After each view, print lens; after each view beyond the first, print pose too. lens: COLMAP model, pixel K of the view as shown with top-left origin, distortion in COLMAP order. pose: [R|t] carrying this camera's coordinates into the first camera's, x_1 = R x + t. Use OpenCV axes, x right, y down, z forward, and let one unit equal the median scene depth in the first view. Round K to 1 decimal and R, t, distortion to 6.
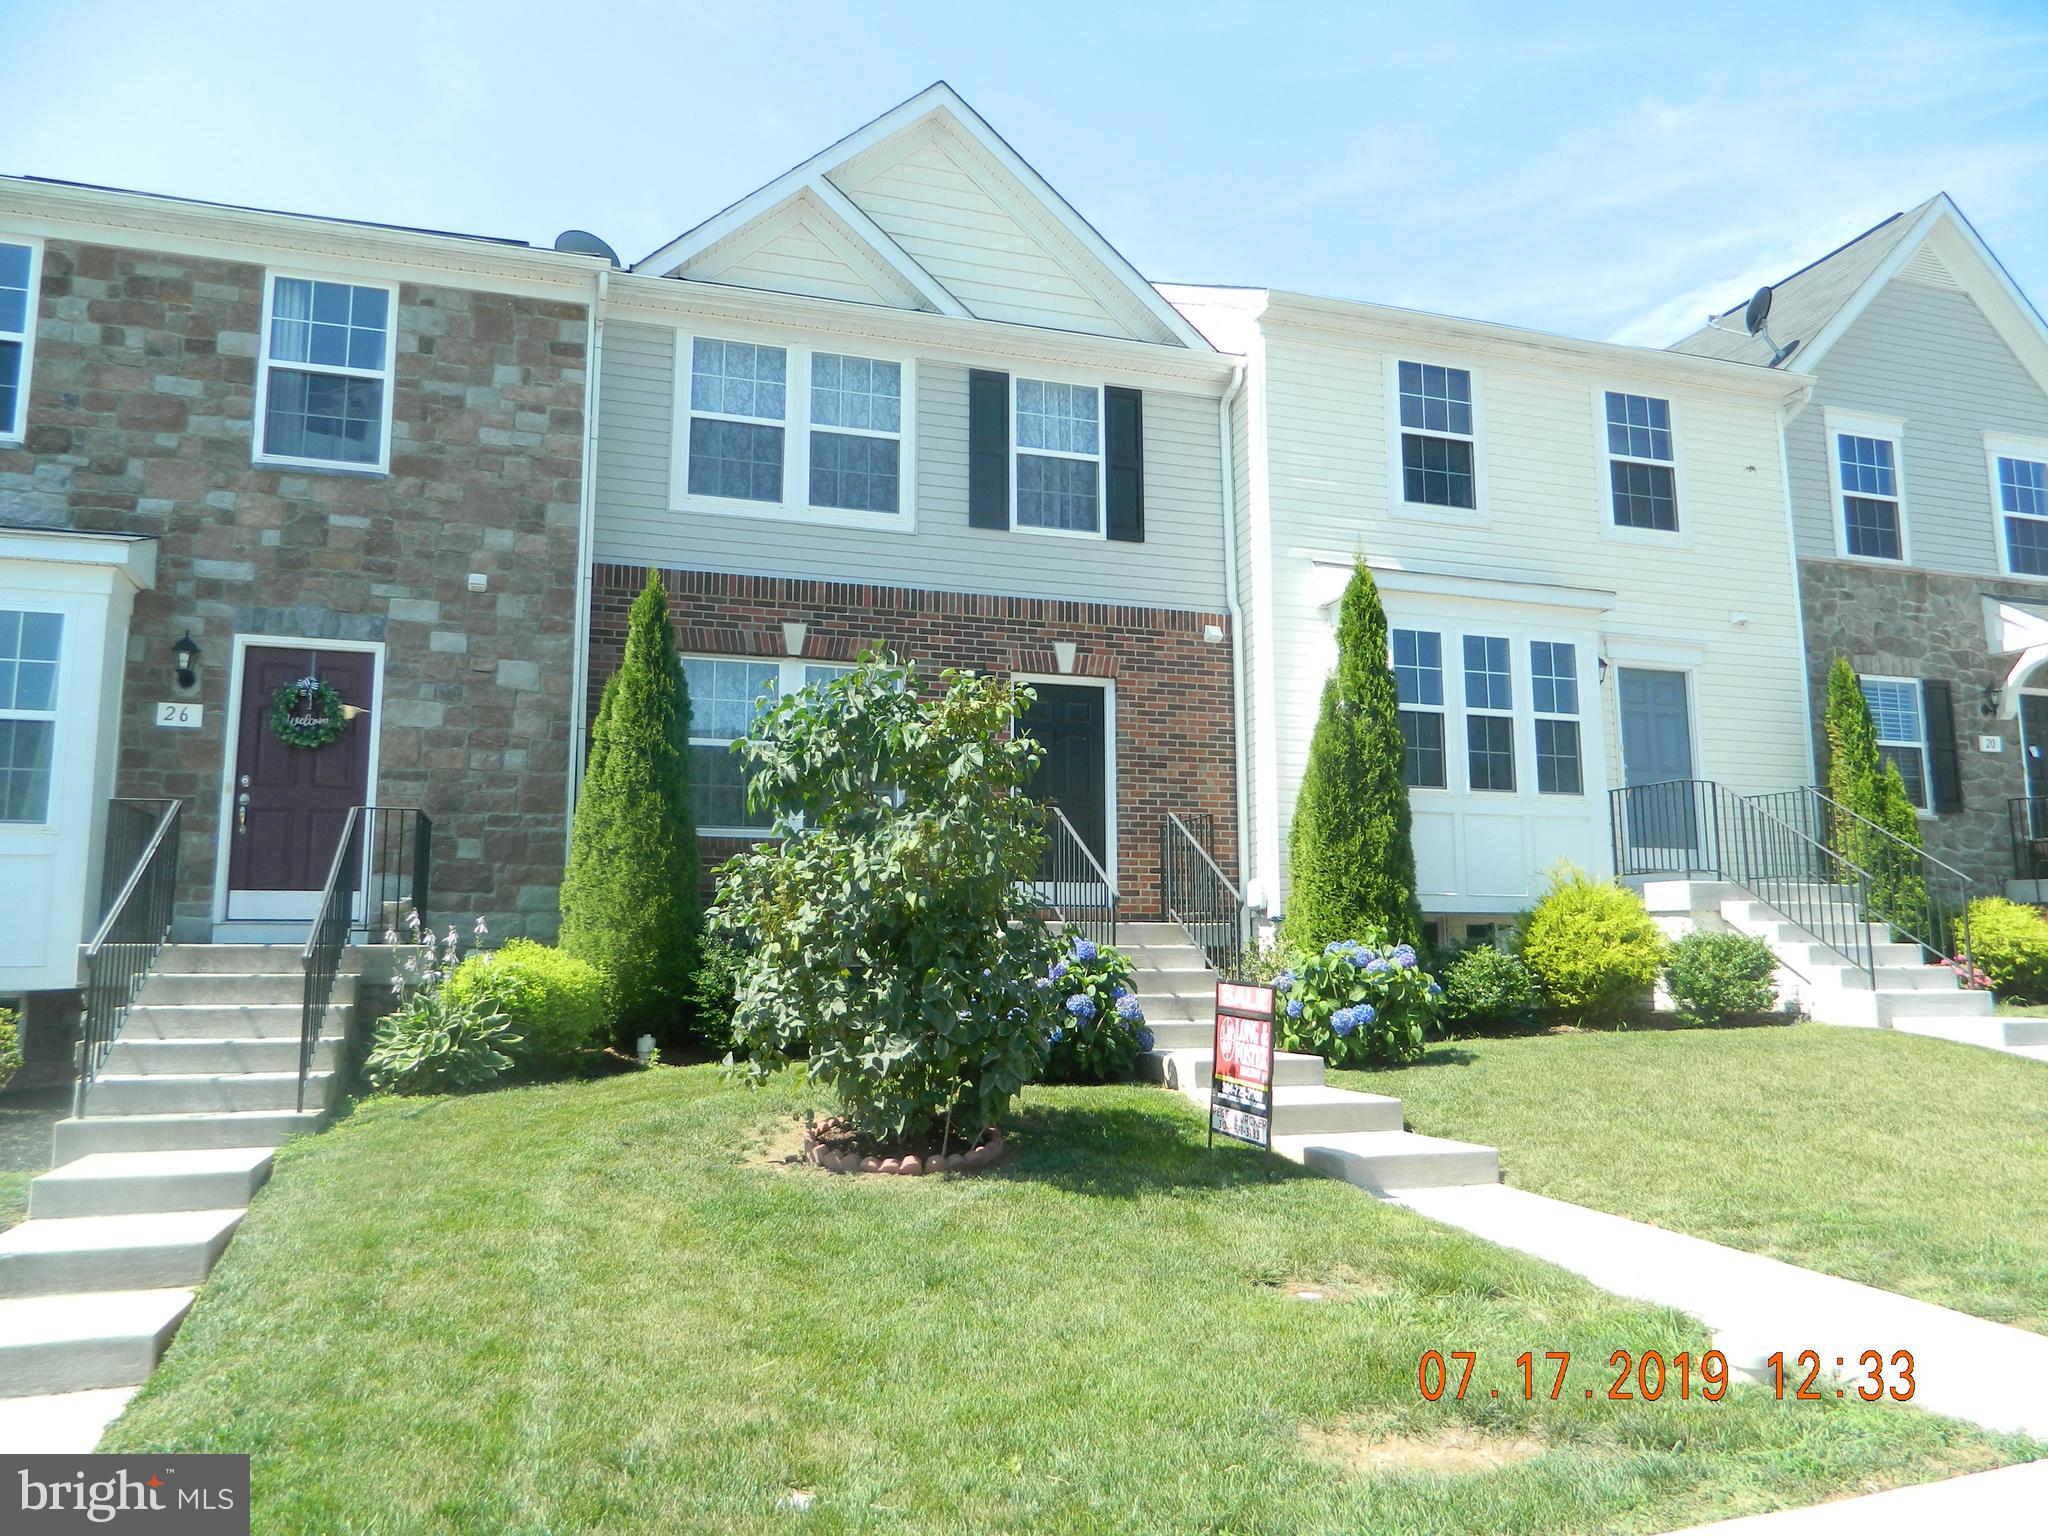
lens RADIAL K [[1472.6, 0, 1024.0], [0, 1472.6, 768.0], [0, 0, 1]] dist [0.009389, -0.022575]
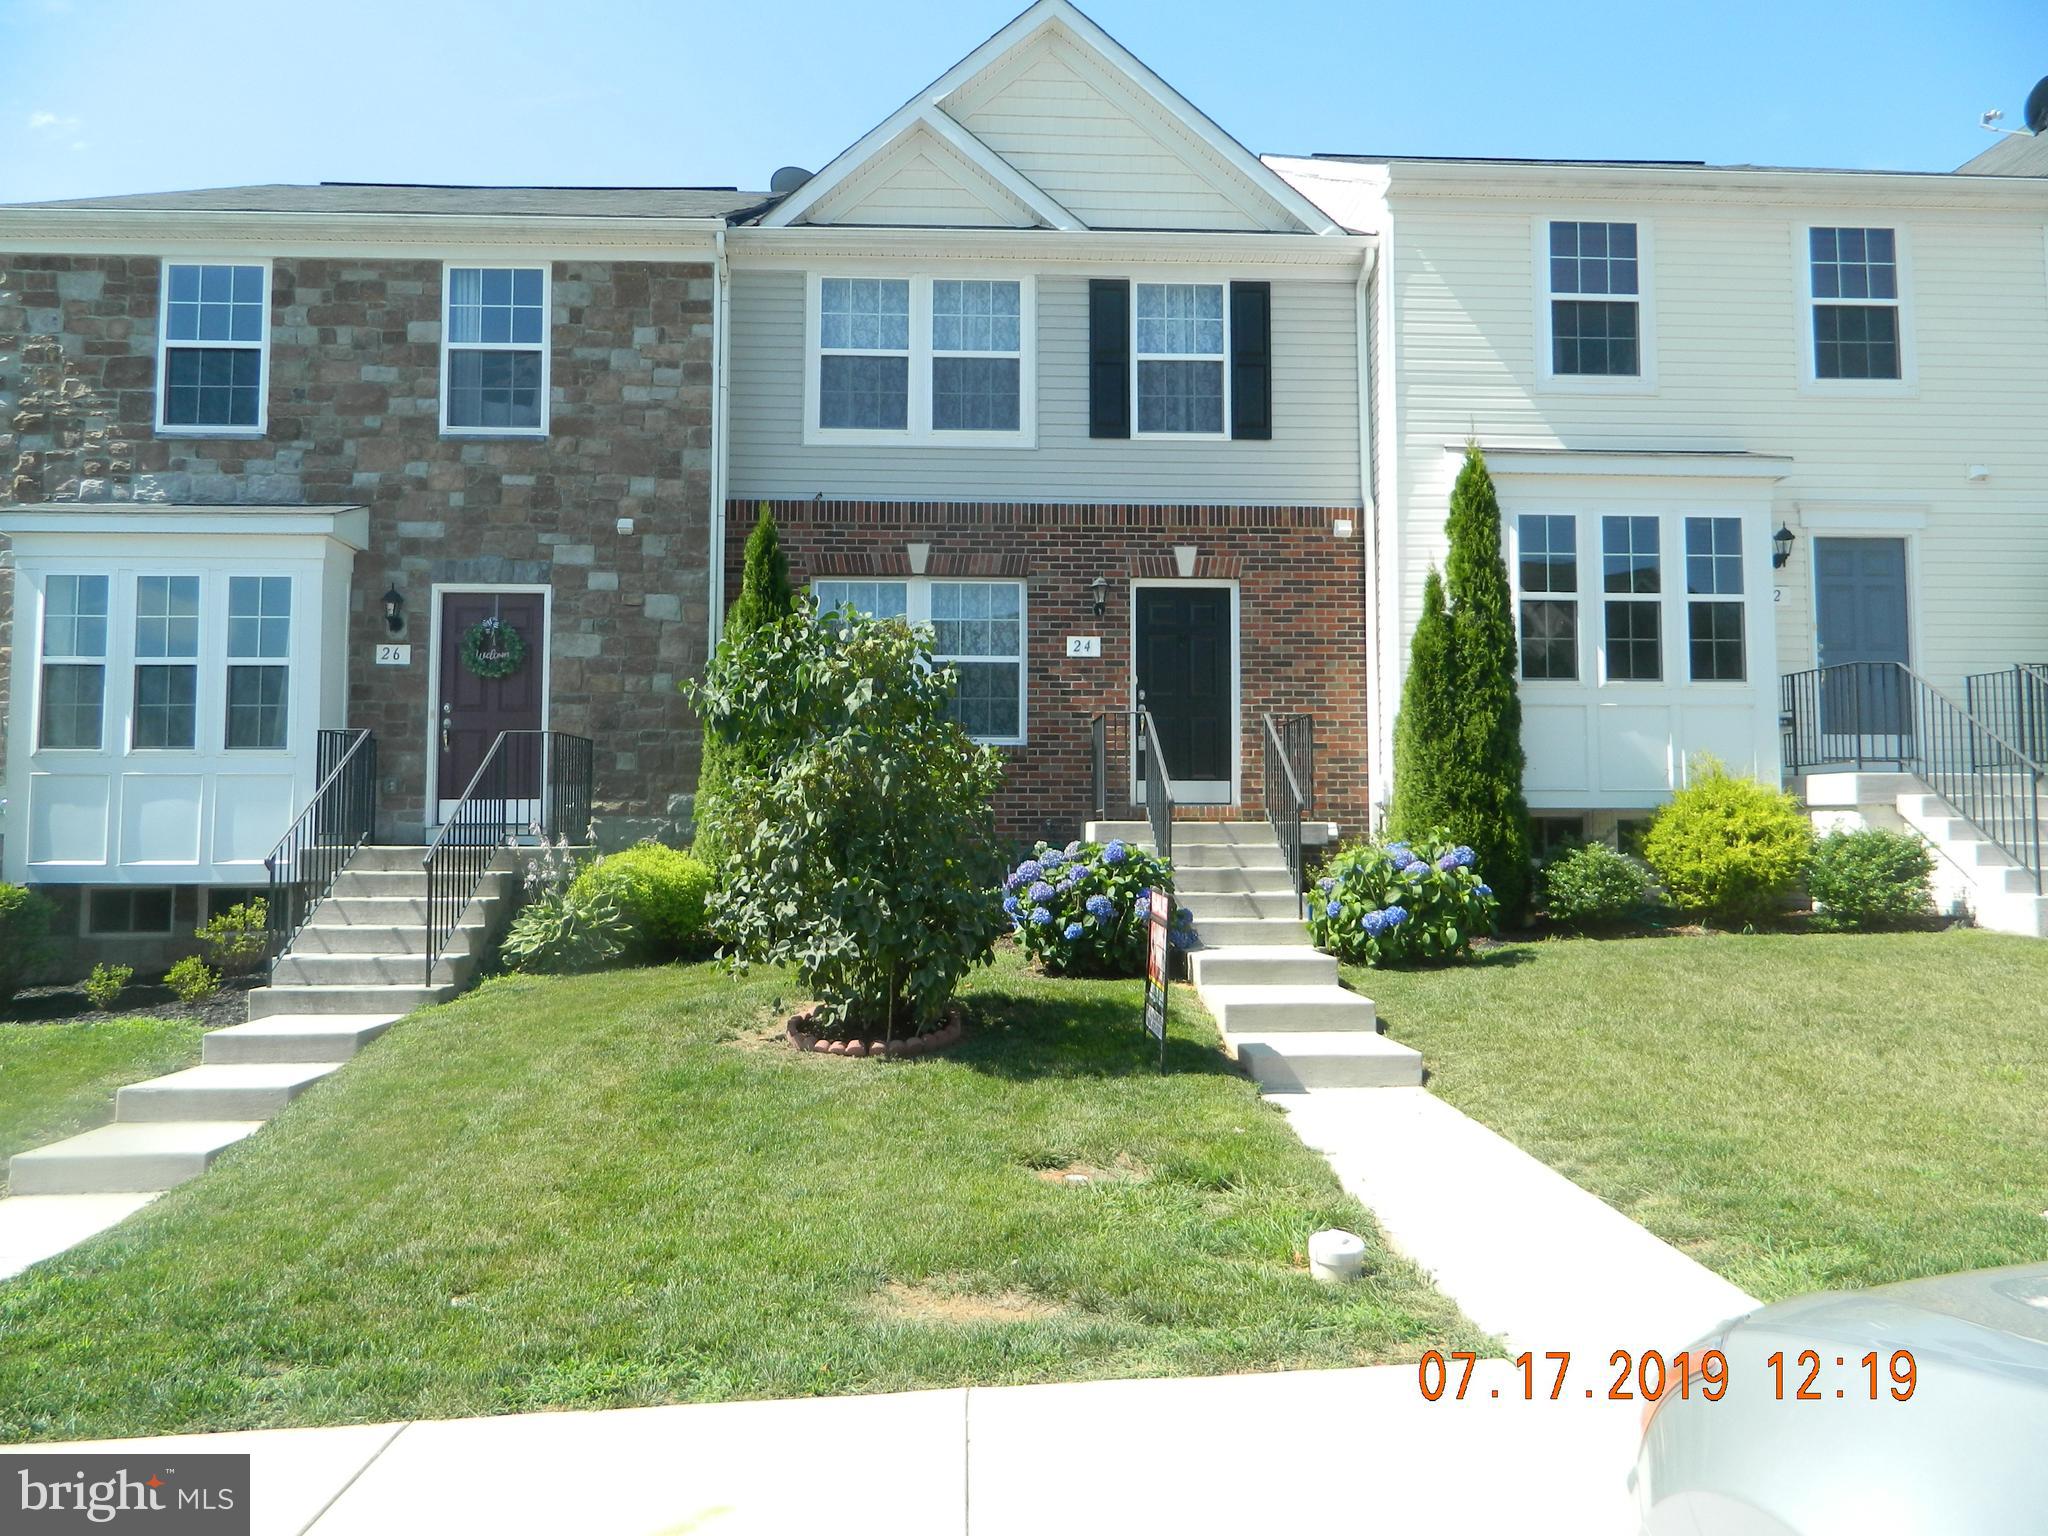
lens RADIAL K [[1472.6, 0, 1024.0], [0, 1472.6, 768.0], [0, 0, 1]] dist [0.009389, -0.022575]
pose [[0.964362, -0.012999, -0.264267, 0.203004], [0.034553, 0.996426, 0.077077, -0.016117], [0.262320, -0.083461, 0.961365, -0.021573]]
